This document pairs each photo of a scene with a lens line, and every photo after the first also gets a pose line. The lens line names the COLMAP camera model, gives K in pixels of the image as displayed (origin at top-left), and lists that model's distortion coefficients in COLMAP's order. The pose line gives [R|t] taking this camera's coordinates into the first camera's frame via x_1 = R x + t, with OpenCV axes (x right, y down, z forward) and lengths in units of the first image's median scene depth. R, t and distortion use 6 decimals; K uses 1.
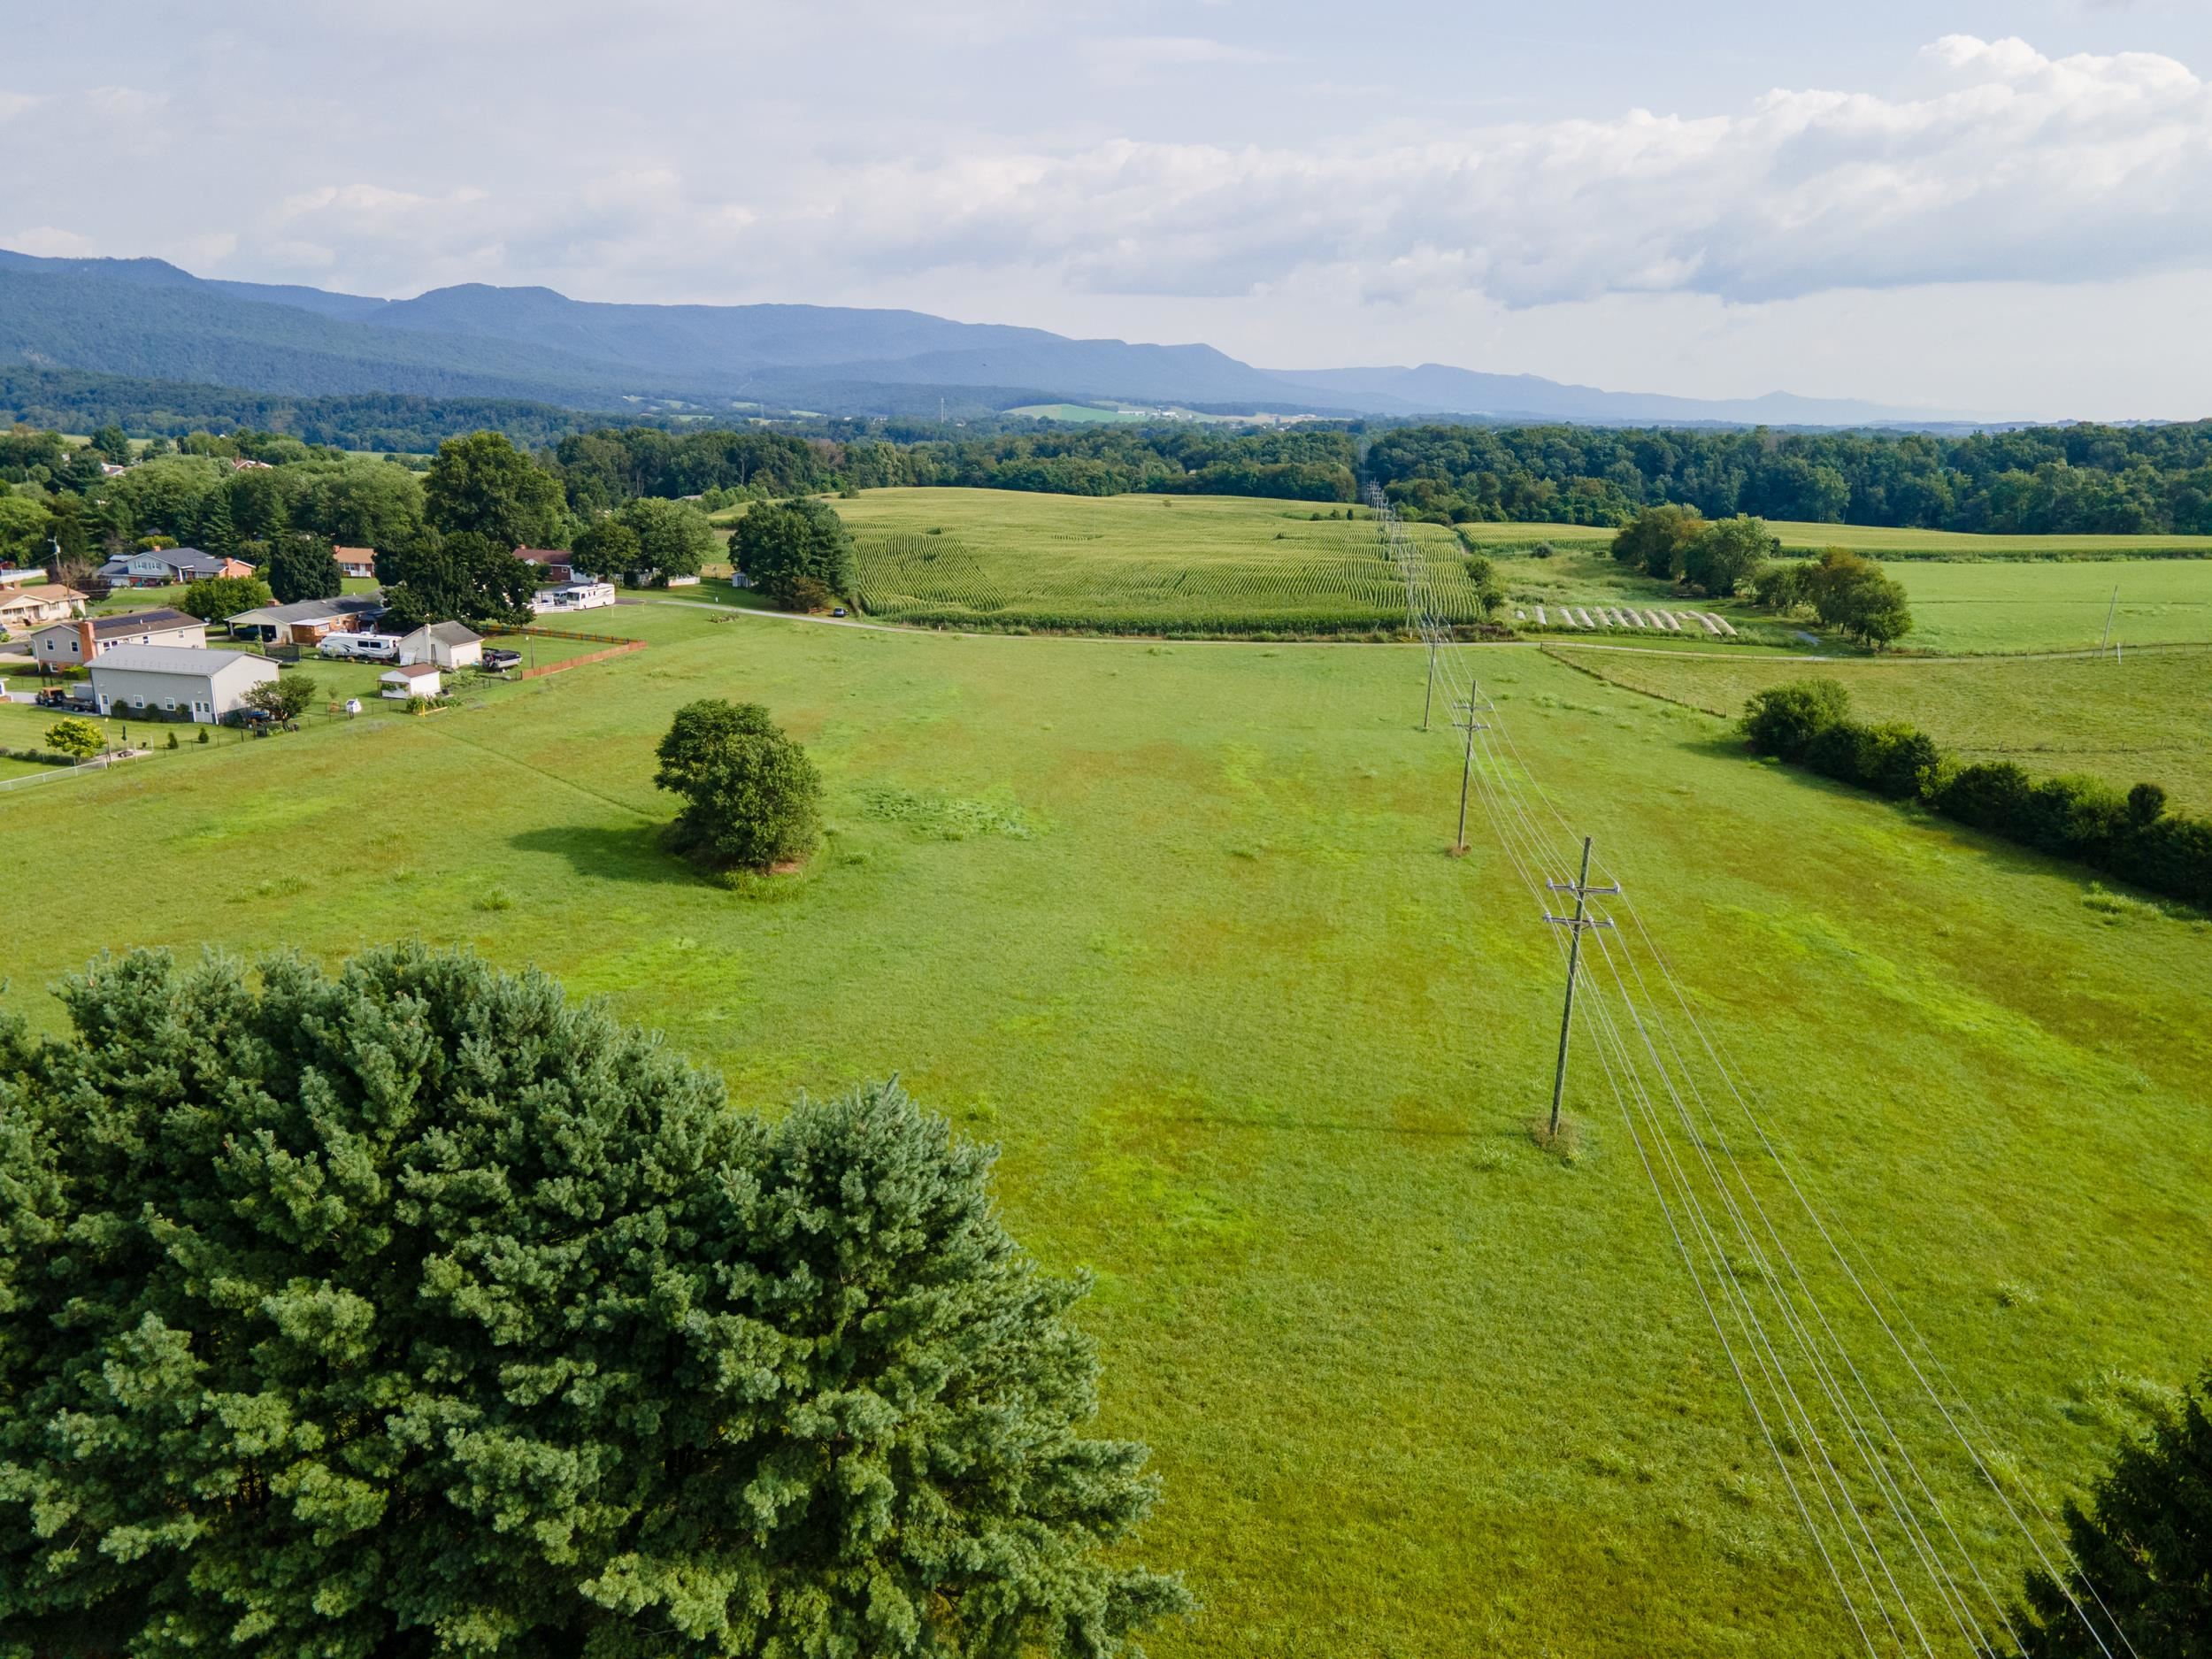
lens RADIAL K [[1604.1, 0, 1099.4], [0, 1604.1, 838.9], [0, 0, 1]] dist [0.021420, 0.025220]
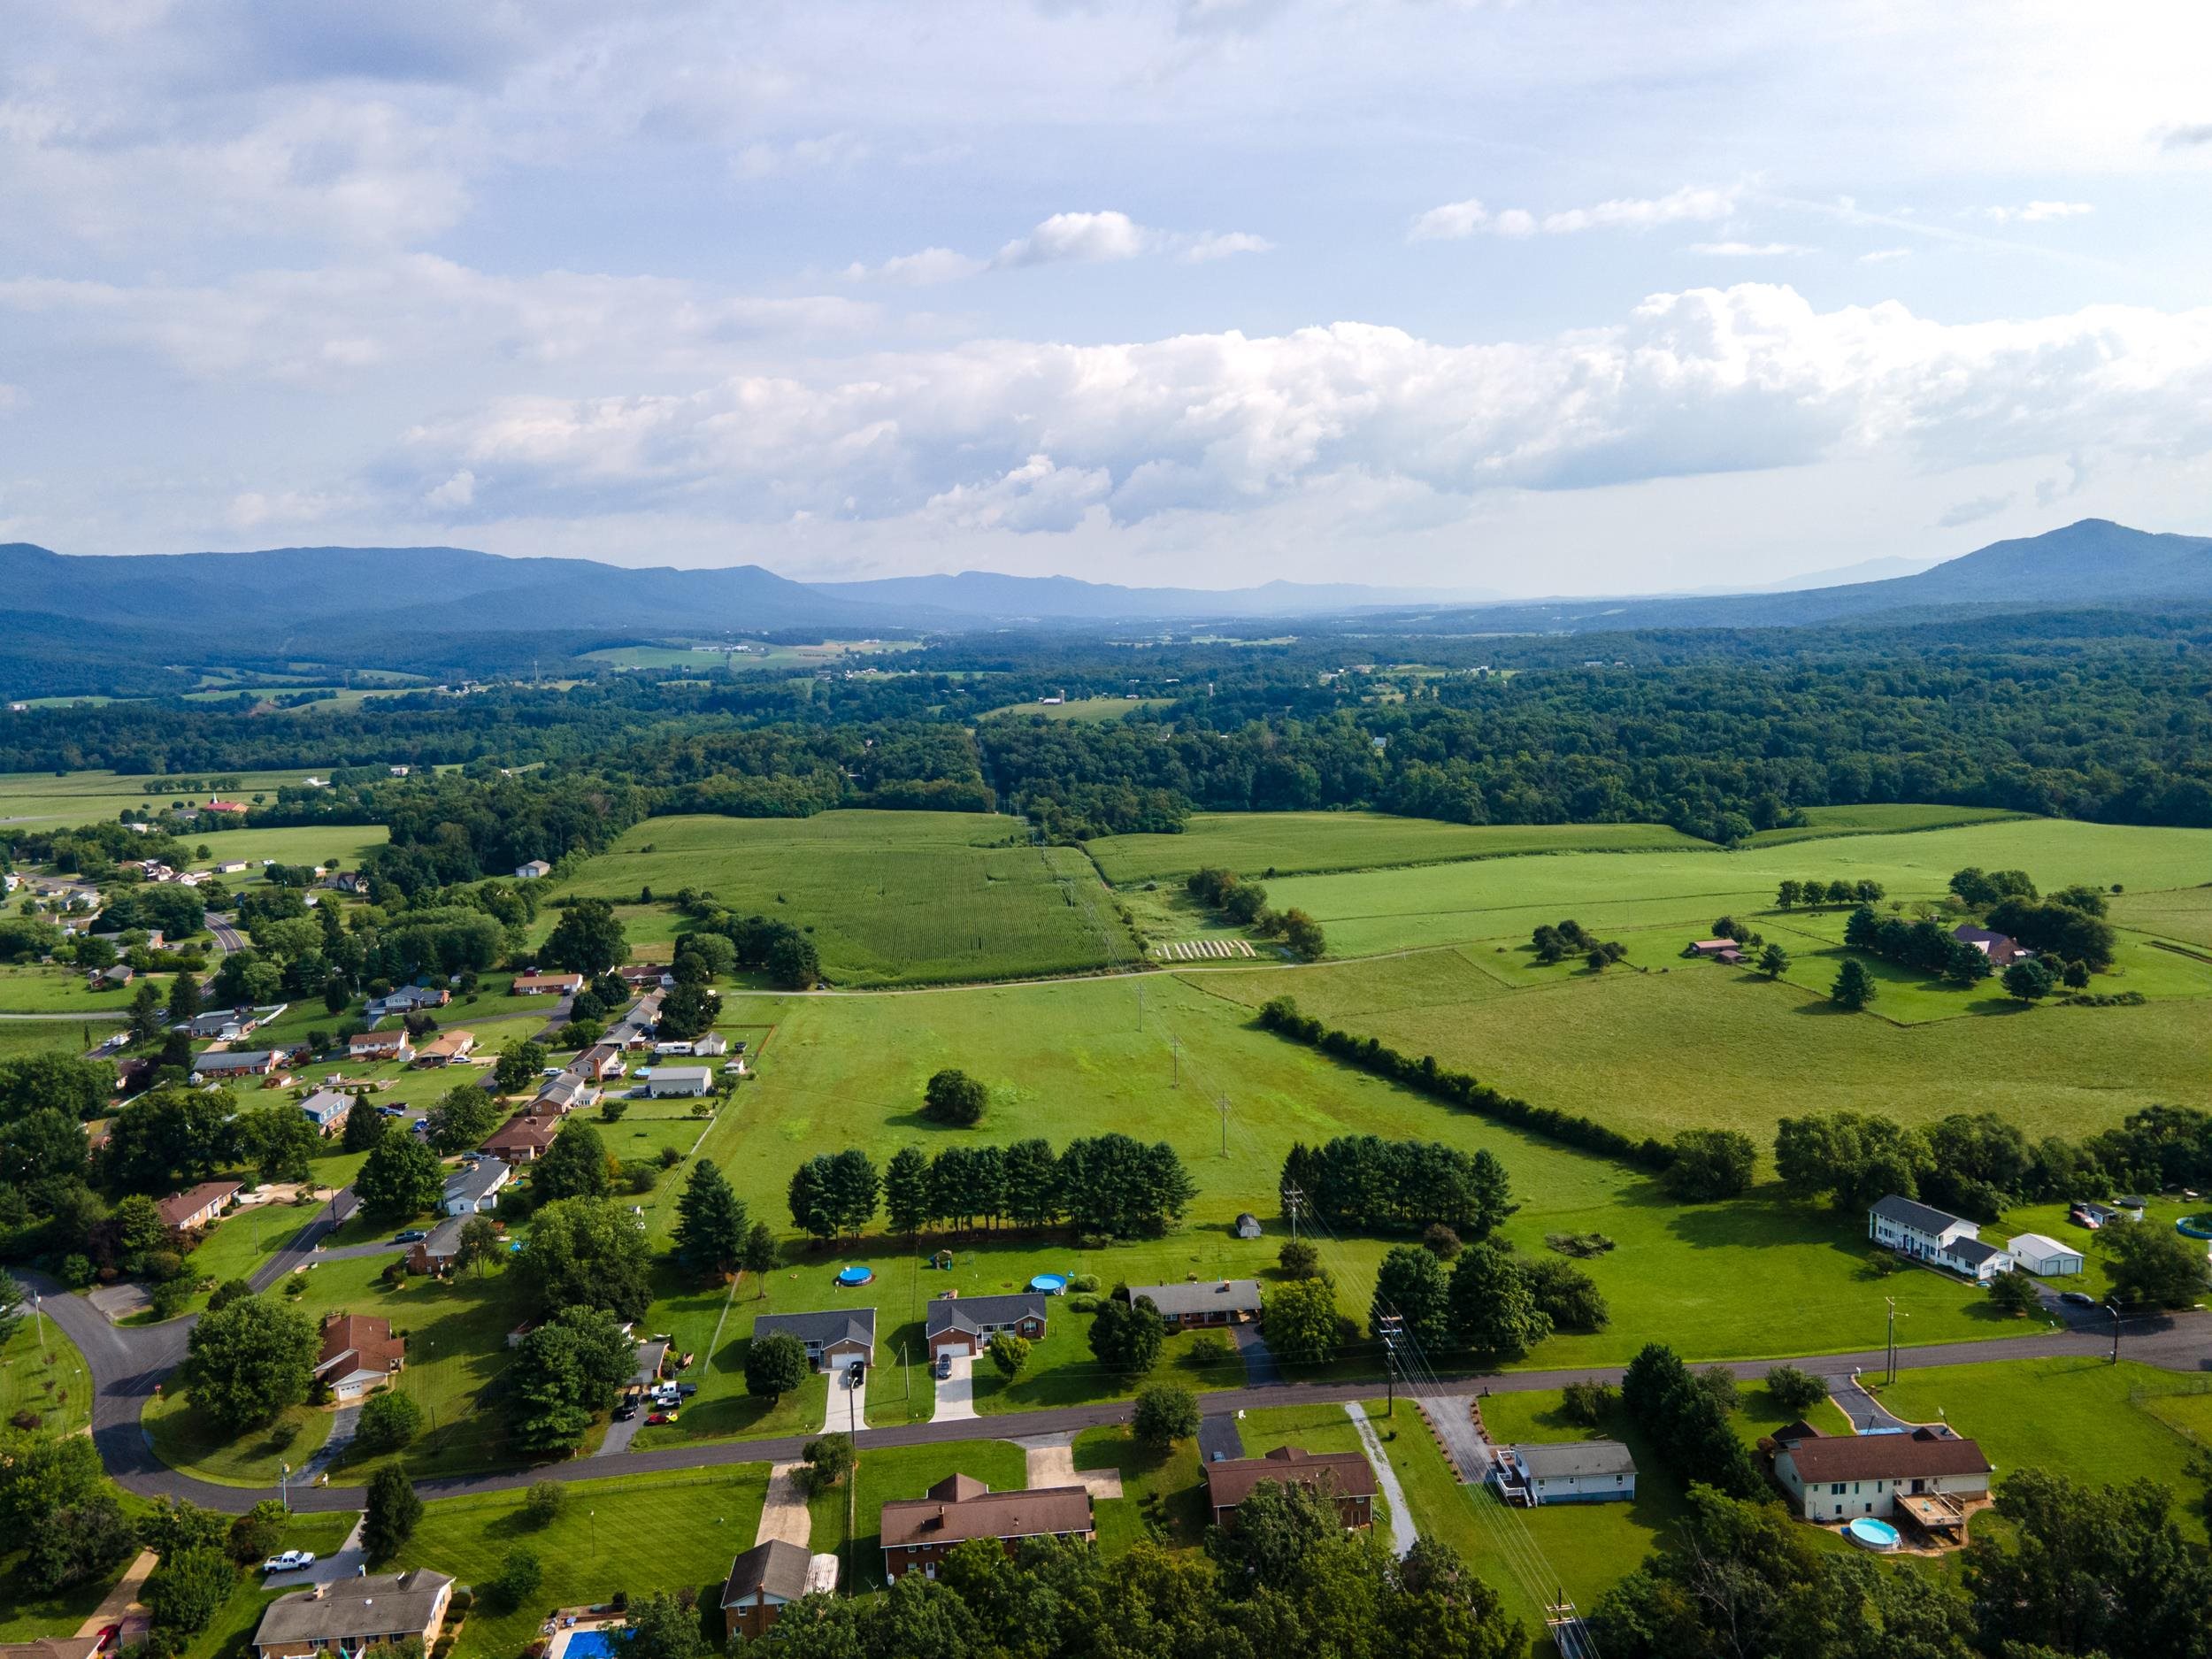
lens RADIAL K [[1604.1, 0, 1099.8], [0, 1604.1, 813.8], [0, 0, 1]] dist [0.021420, 0.025220]
pose [[0.961027, -0.085187, 0.263001, -0.161935], [0.119898, 0.985645, -0.118860, -0.037836], [-0.249100, 0.145760, 0.957446, -0.472480]]
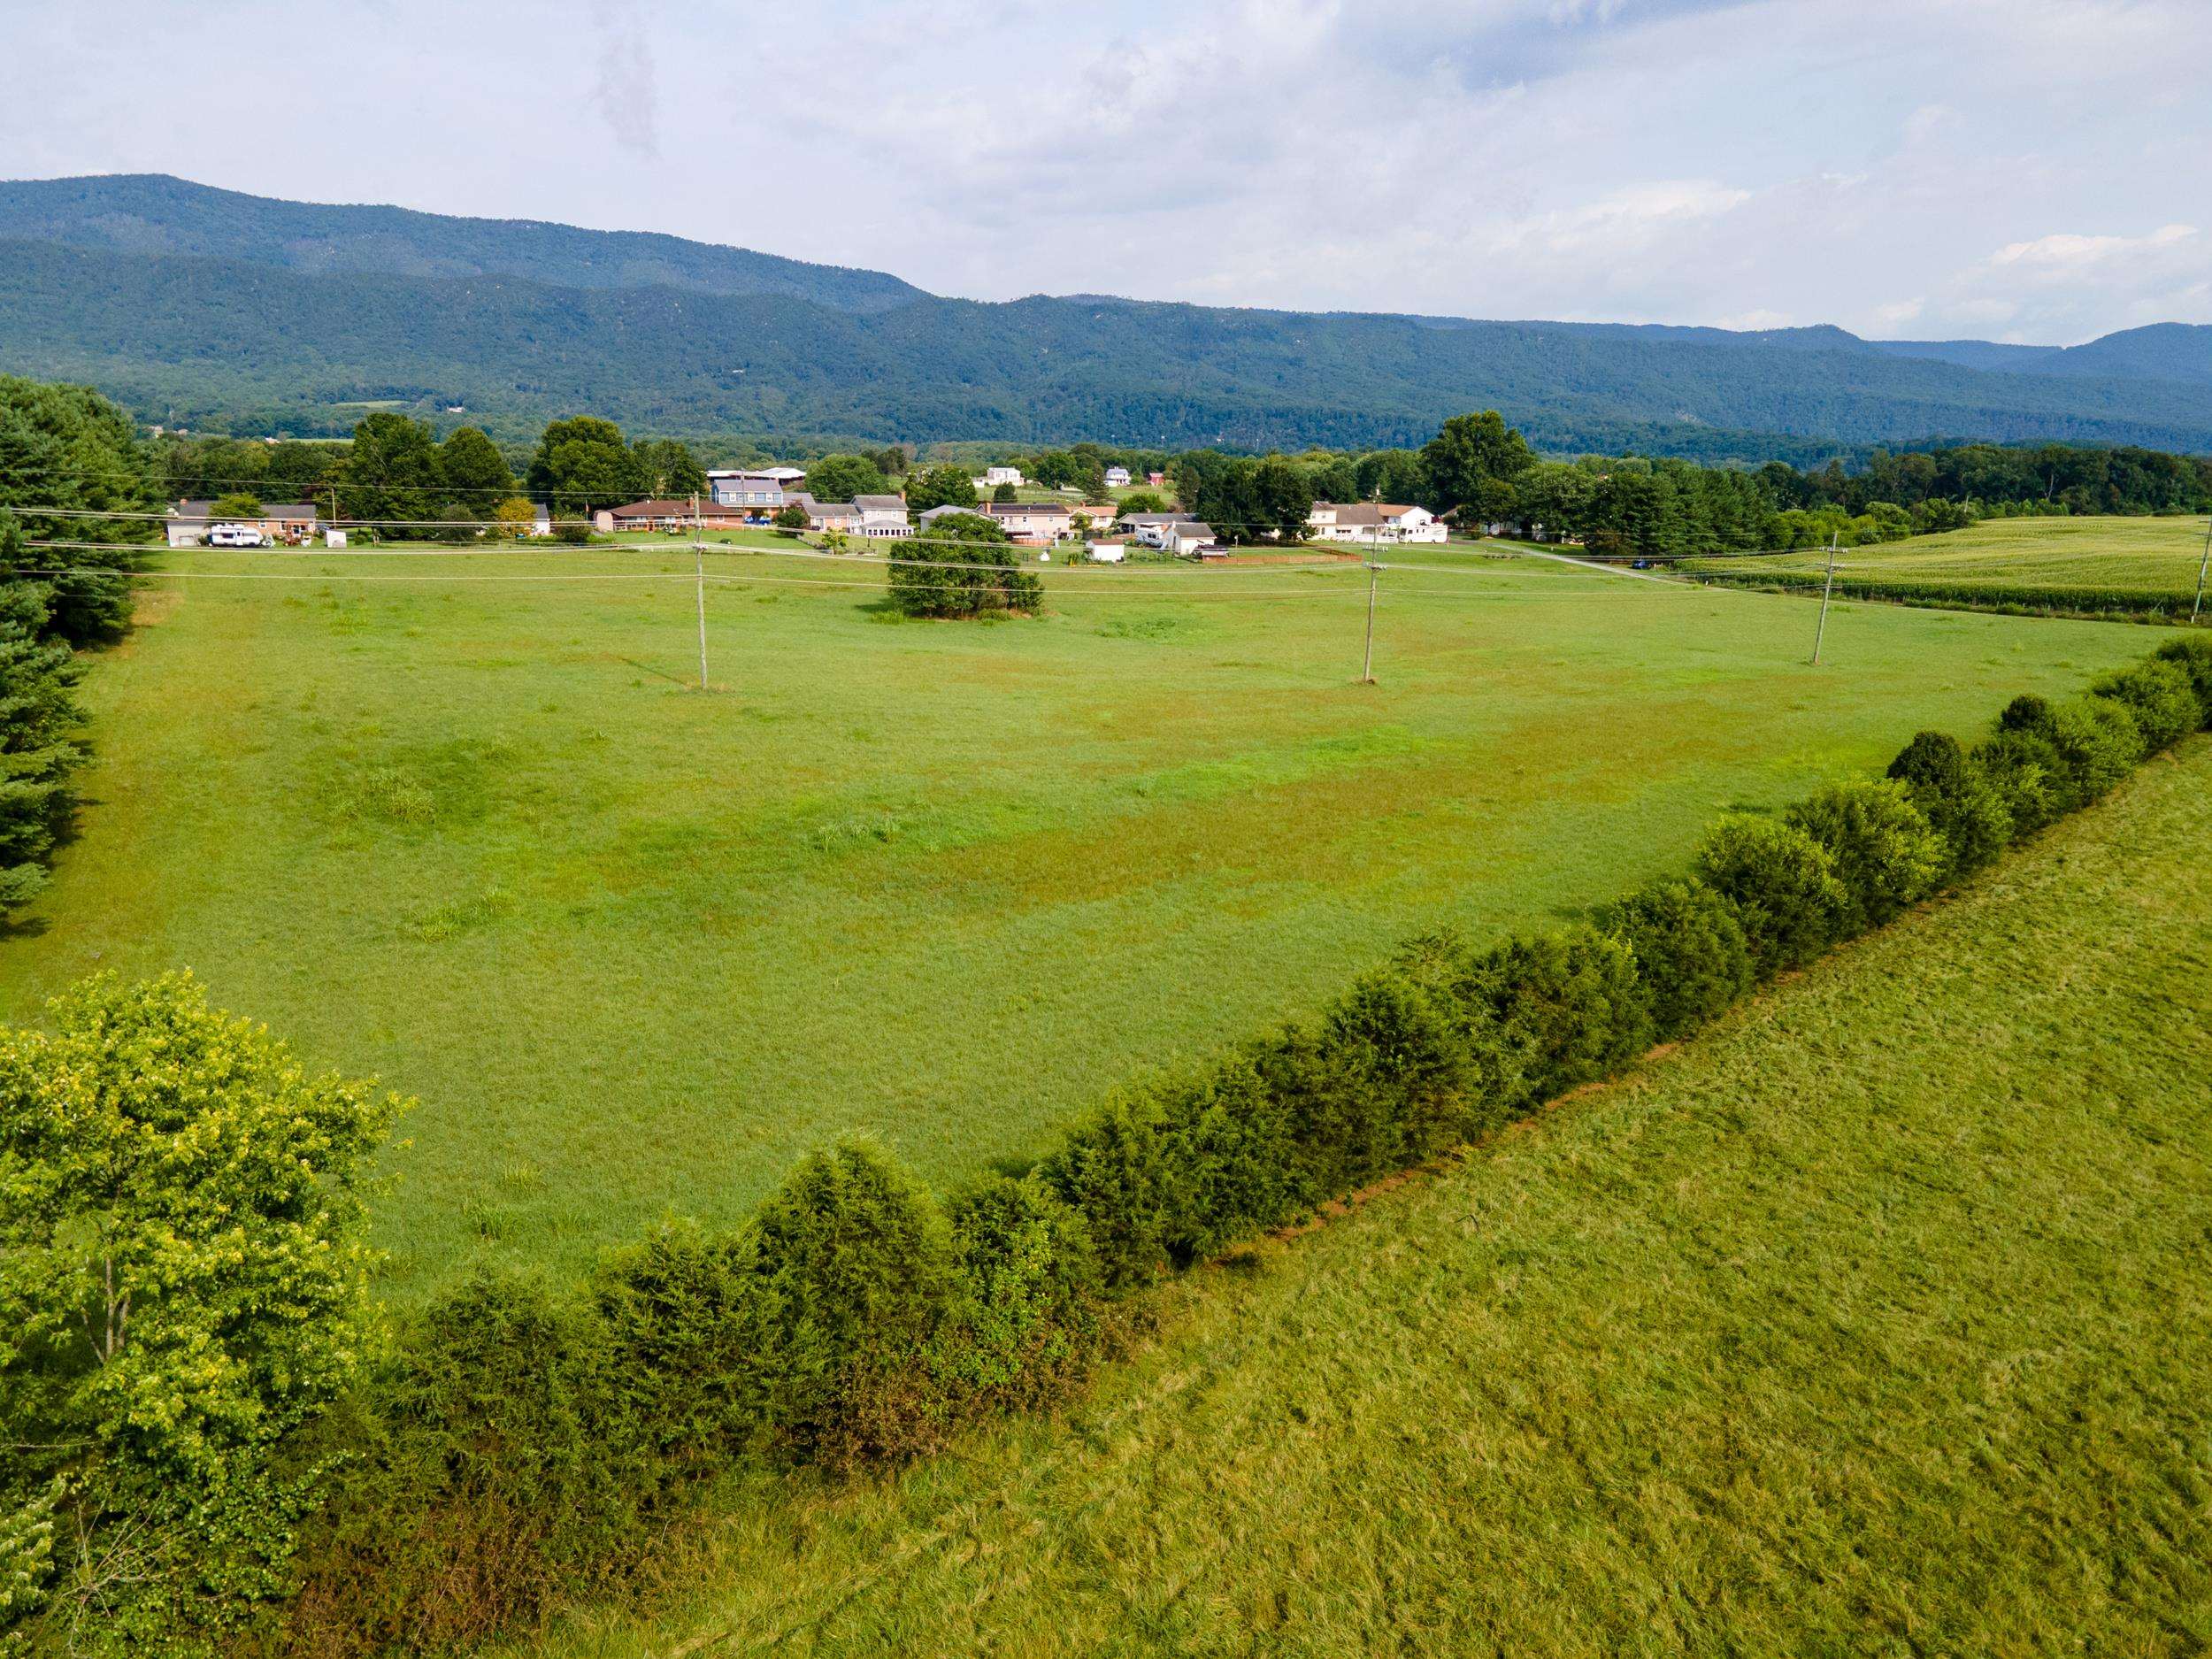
lens RADIAL K [[1604.1, 0, 1103.3], [0, 1604.1, 825.4], [0, 0, 1]] dist [0.021420, 0.025220]
pose [[0.600467, 0.181311, -0.778823, 0.241165], [-0.212590, 0.975102, 0.063099, 0.017760], [0.770873, 0.127681, 0.624062, 0.040088]]
